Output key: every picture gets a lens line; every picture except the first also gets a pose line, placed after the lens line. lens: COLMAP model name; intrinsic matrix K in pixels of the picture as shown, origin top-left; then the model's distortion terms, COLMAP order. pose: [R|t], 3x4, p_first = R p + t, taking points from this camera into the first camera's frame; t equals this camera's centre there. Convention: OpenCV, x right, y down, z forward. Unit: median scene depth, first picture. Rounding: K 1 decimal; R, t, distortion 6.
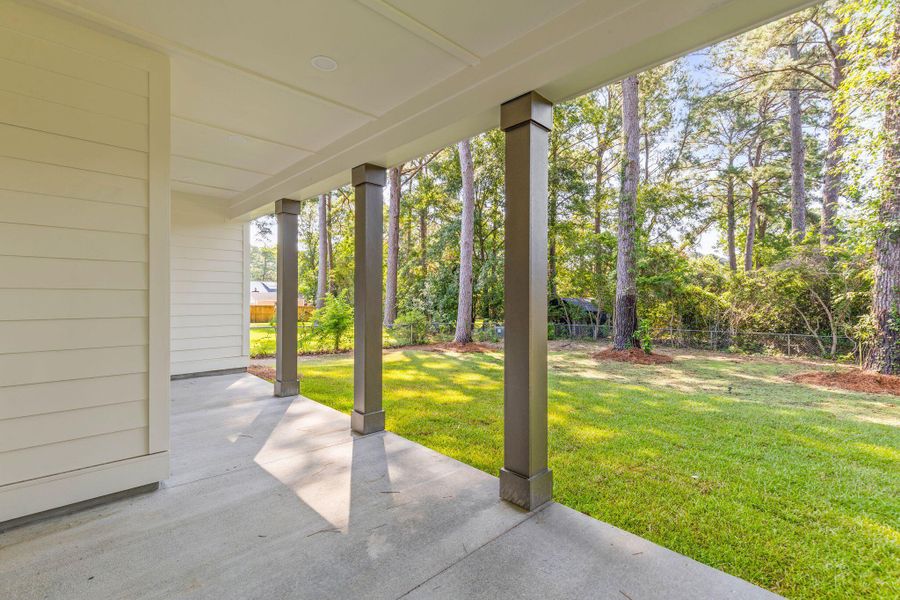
lens RADIAL K [[413.8, 0, 453.2], [0, 413.8, 296.4], [0, 0, 1]] dist [0.000979, 0.000120]
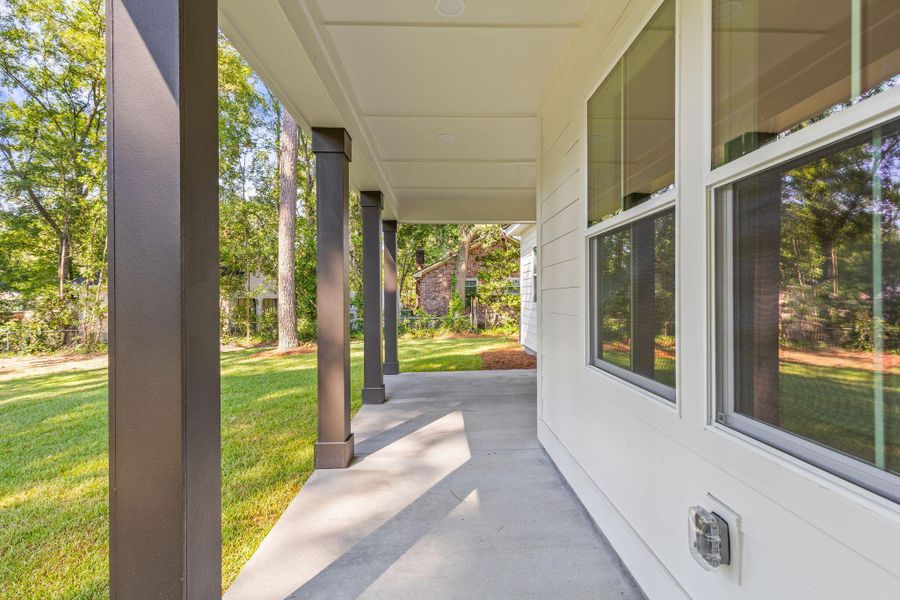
lens RADIAL K [[413.8, 0, 453.2], [0, 413.8, 296.4], [0, 0, 1]] dist [0.000979, 0.000120]
pose [[-0.748483, -0.001154, 0.663153, -0.997949], [0.001288, 0.999994, 0.003195, -0.001157], [-0.663153, 0.003246, -0.748477, 1.587245]]
